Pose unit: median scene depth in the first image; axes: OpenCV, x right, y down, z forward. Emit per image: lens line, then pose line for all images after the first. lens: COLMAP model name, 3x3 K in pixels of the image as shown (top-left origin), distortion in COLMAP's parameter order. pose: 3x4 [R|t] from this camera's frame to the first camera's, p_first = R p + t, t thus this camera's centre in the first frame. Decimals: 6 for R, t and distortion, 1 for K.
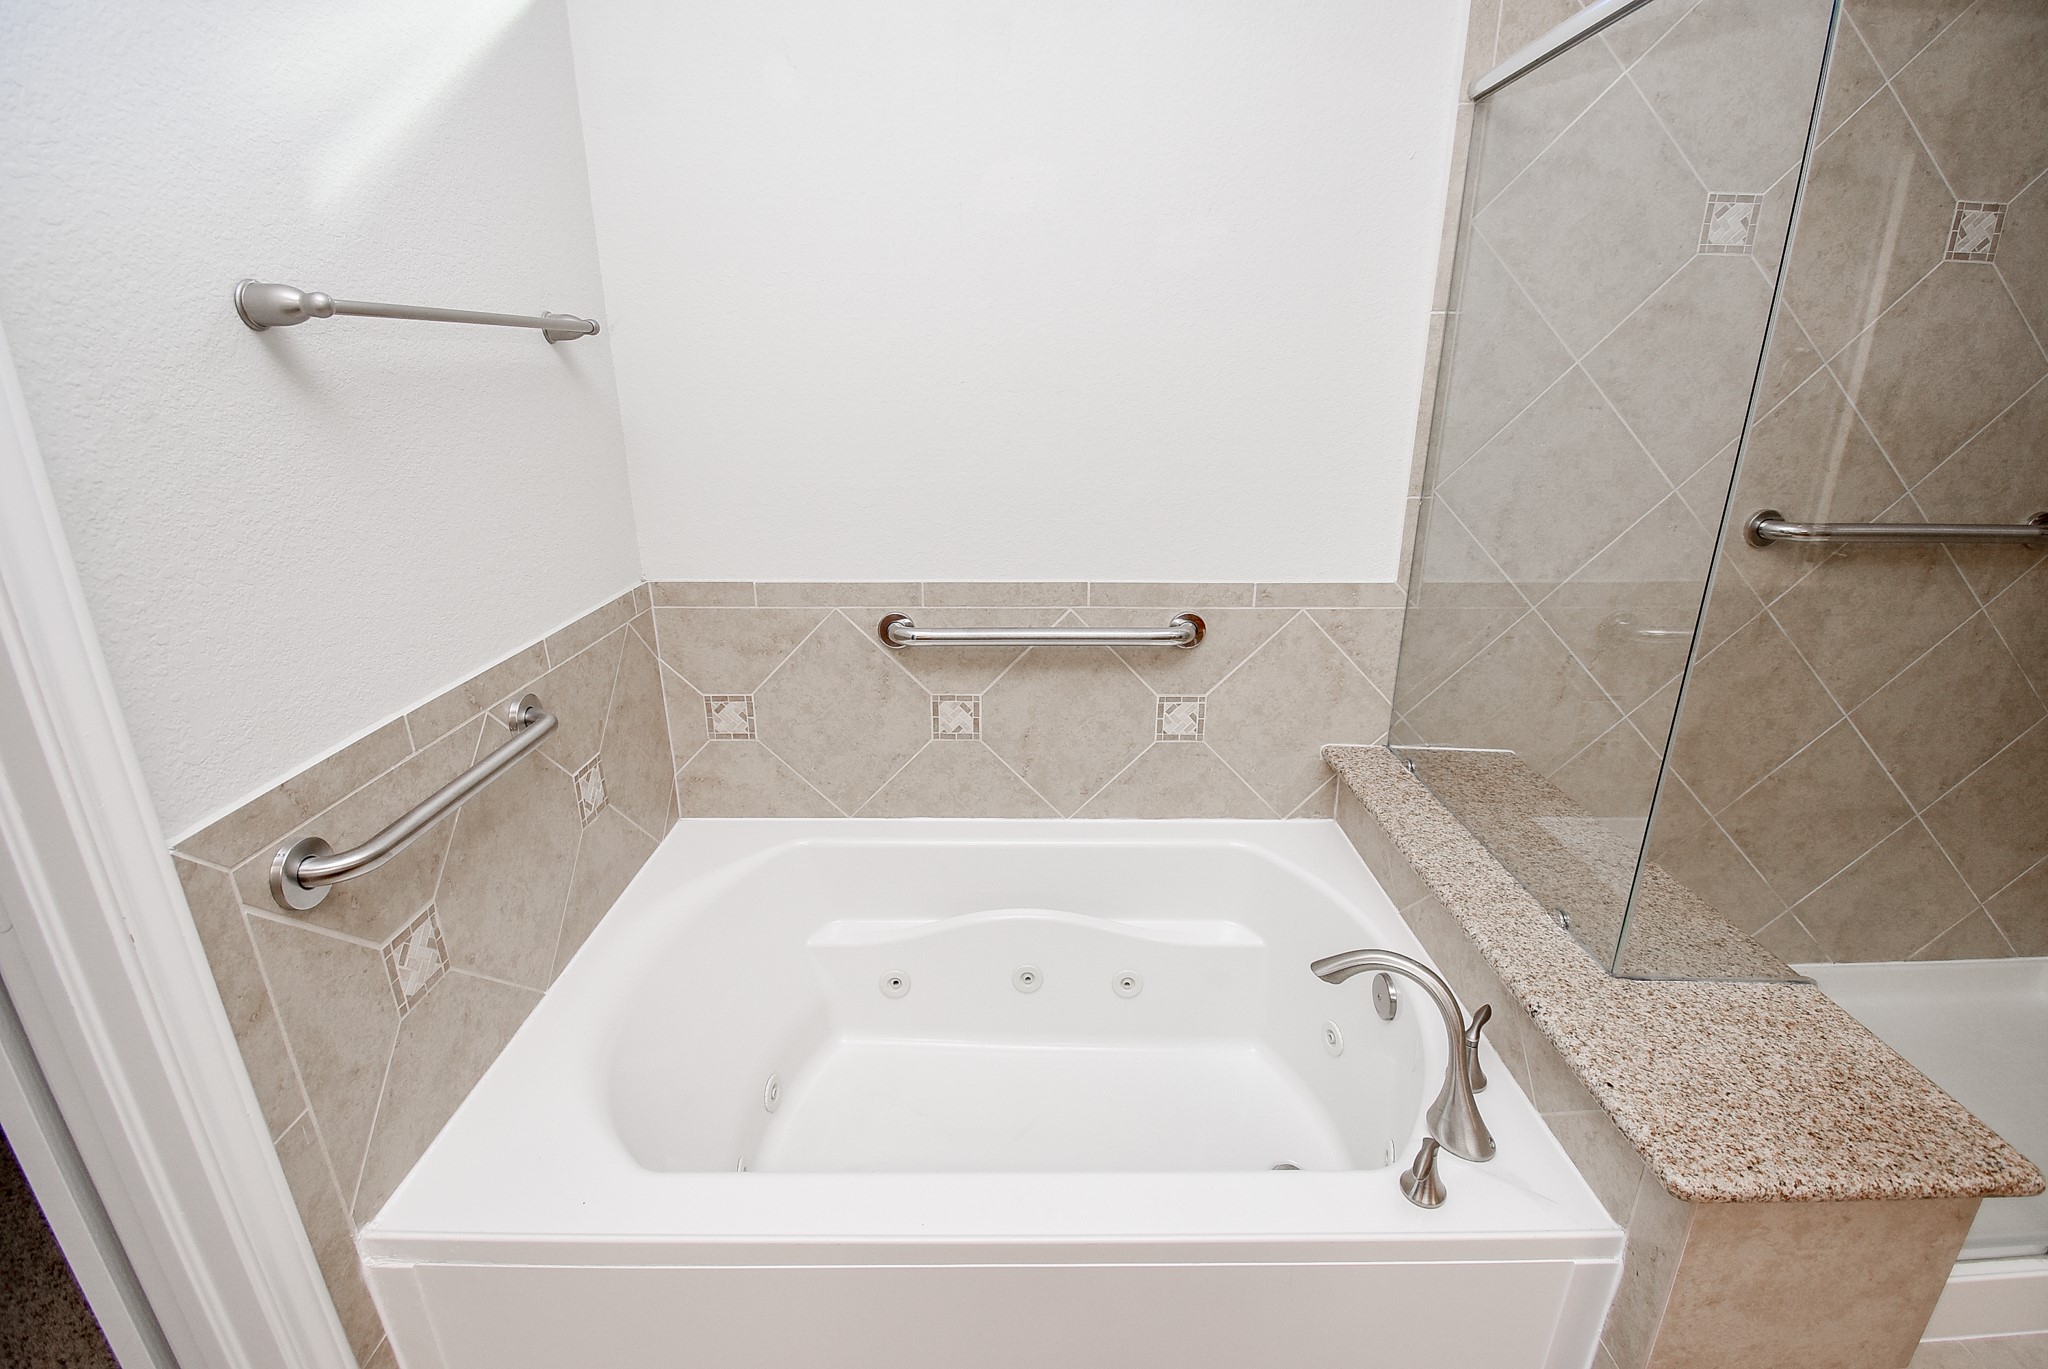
lens RADIAL K [[907.7, 0, 1018.5], [0, 907.7, 679.2], [0, 0, 1]] dist [-0.014852, -0.006629]
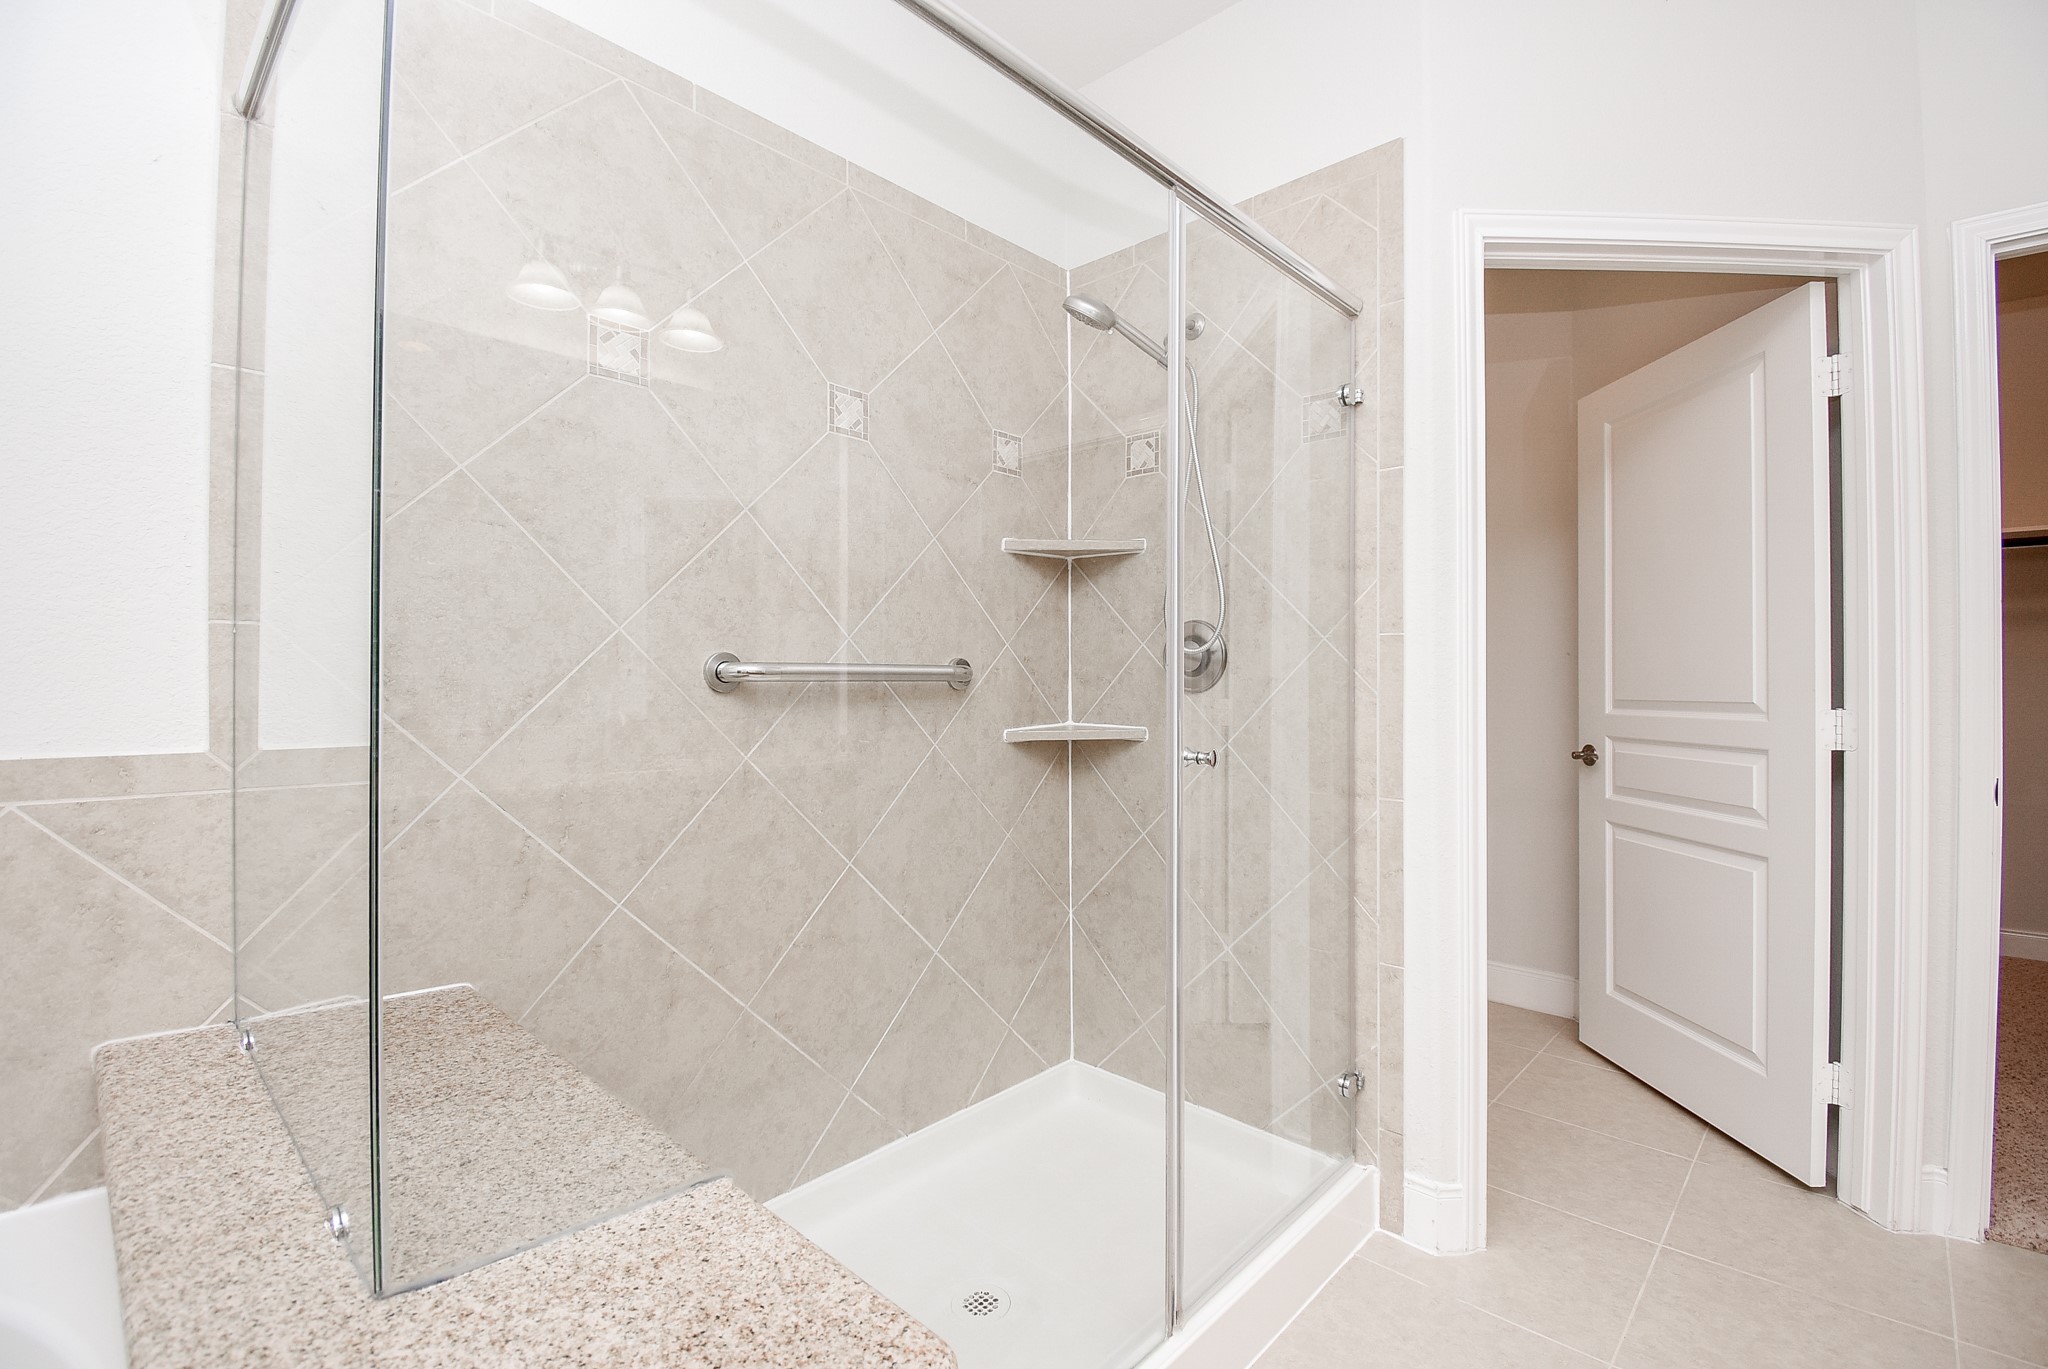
lens RADIAL K [[907.7, 0, 1027.5], [0, 907.7, 684.4], [0, 0, 1]] dist [-0.014852, -0.006629]
pose [[0.684143, 0.000699, 0.729348, 0.358821], [0.233480, 0.947166, -0.219917, 0.125343], [-0.690967, 0.320743, 0.647833, 0.172321]]
